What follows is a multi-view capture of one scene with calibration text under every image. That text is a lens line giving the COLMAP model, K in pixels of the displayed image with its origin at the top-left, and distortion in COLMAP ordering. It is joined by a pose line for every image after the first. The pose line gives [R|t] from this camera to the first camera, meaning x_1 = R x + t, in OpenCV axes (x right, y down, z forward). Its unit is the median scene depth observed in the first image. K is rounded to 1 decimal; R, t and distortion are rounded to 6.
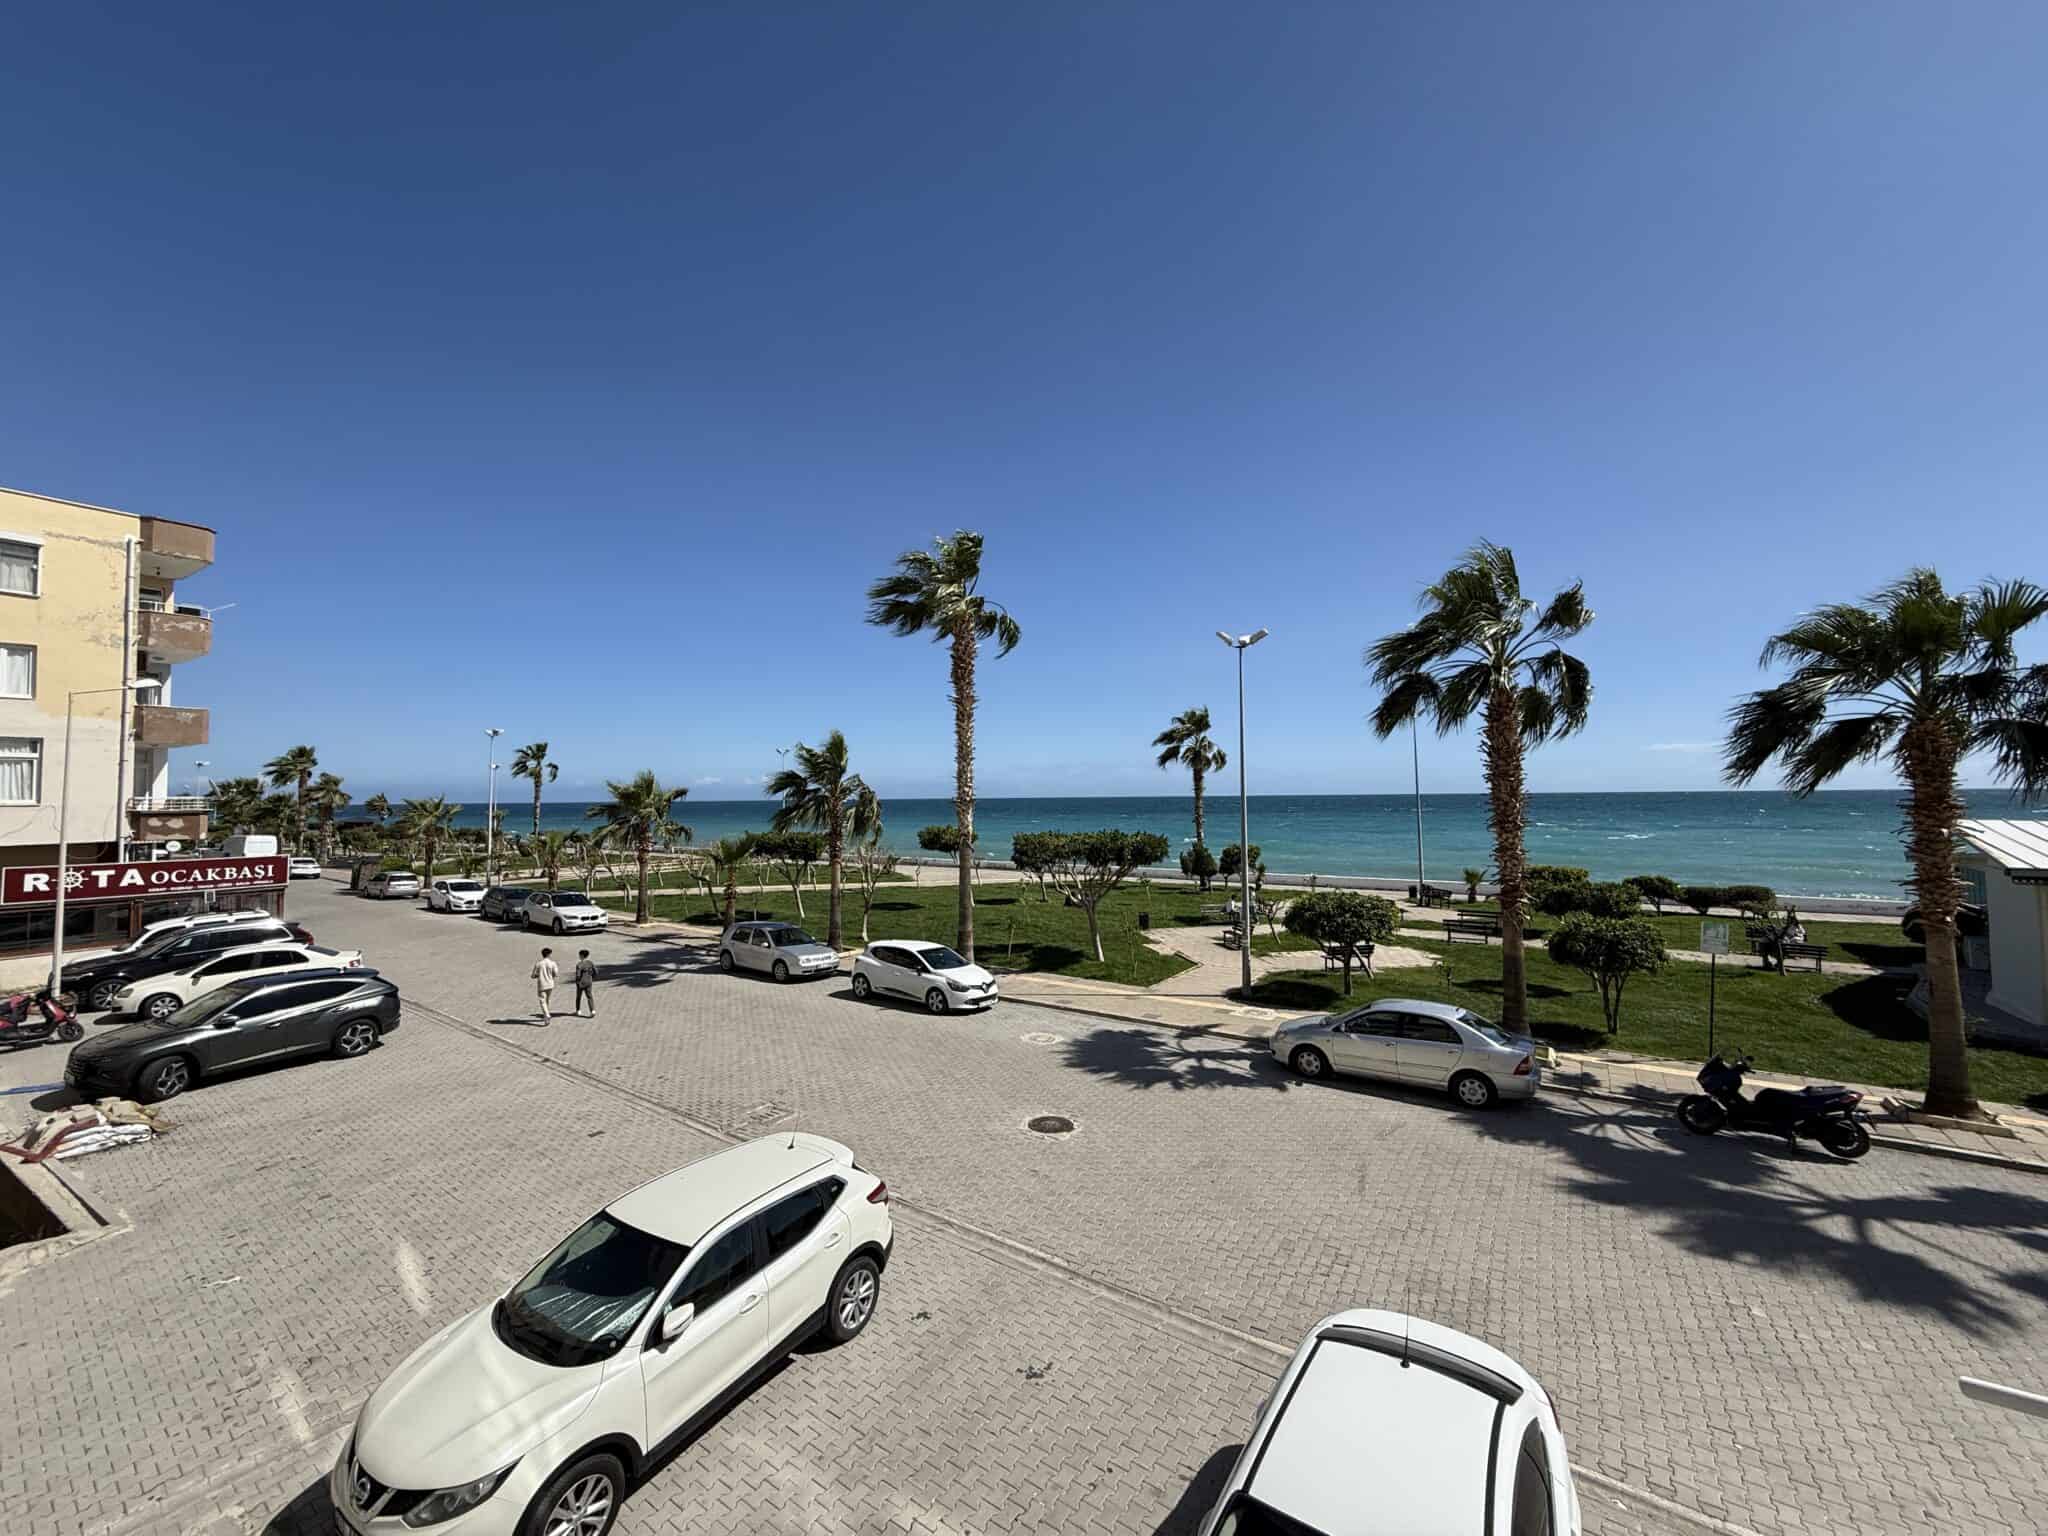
lens RADIAL K [[806.7, 0, 1027.4], [0, 806.7, 773.8], [0, 0, 1]] dist [0.001080, 0.000020]
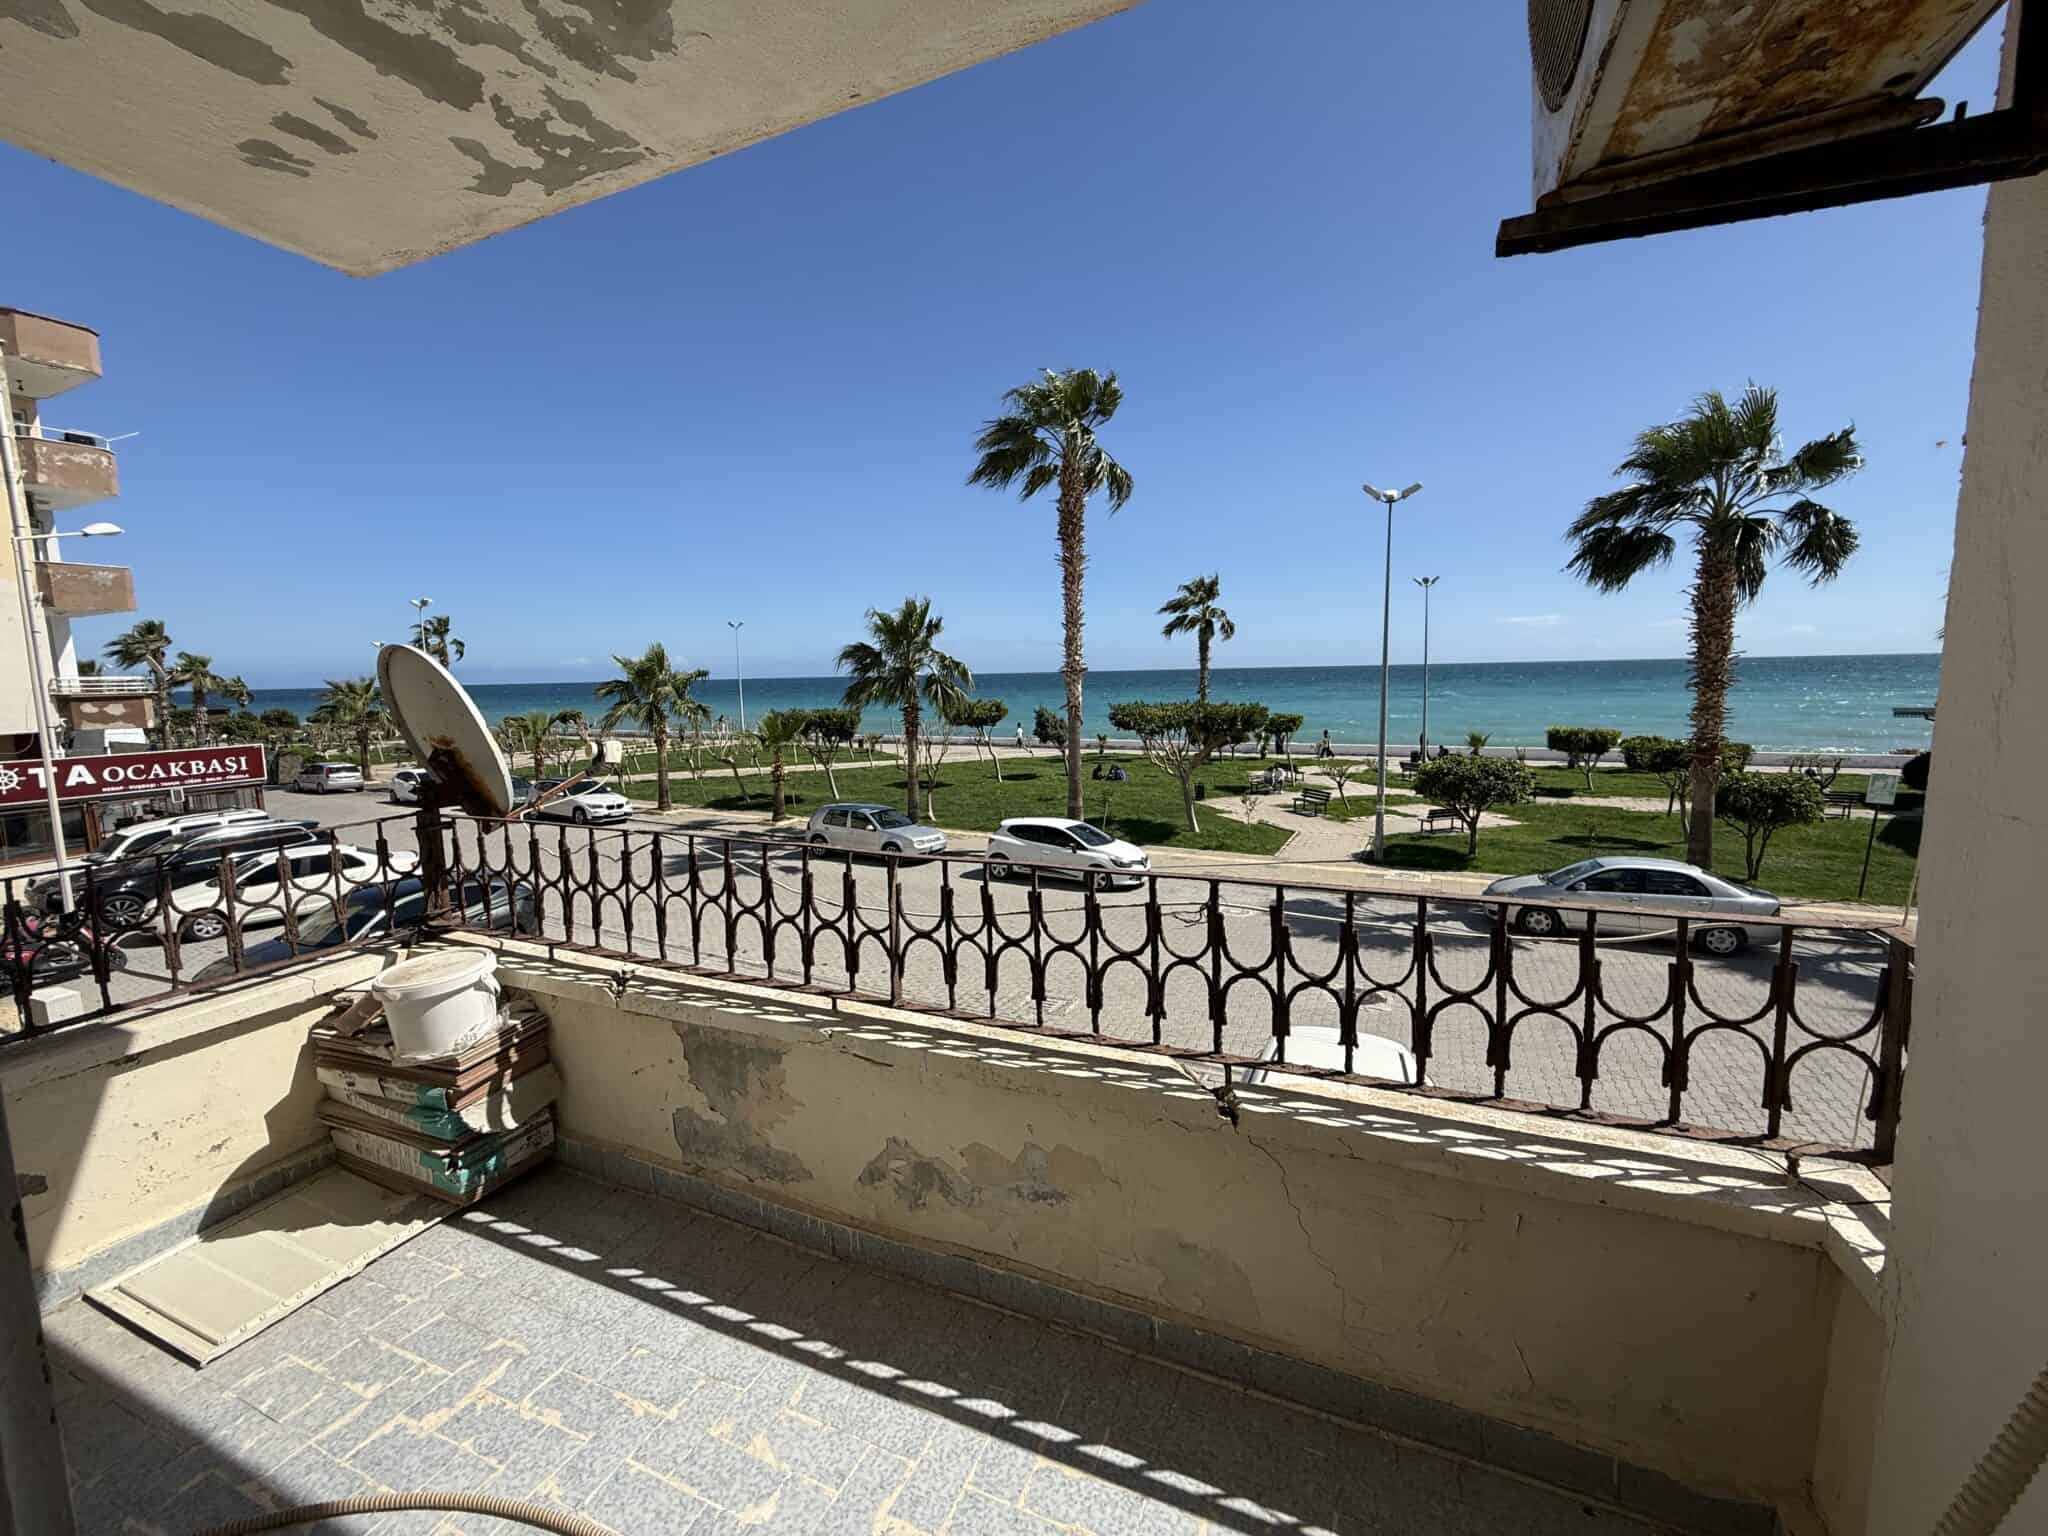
lens RADIAL K [[806.7, 0, 1027.4], [0, 806.7, 773.8], [0, 0, 1]] dist [0.001080, 0.000020]
pose [[0.992158, -0.027182, 0.121995, -0.235362], [0.008347, 0.988295, 0.152327, 0.008676], [-0.124707, -0.150114, 0.980772, 0.064904]]
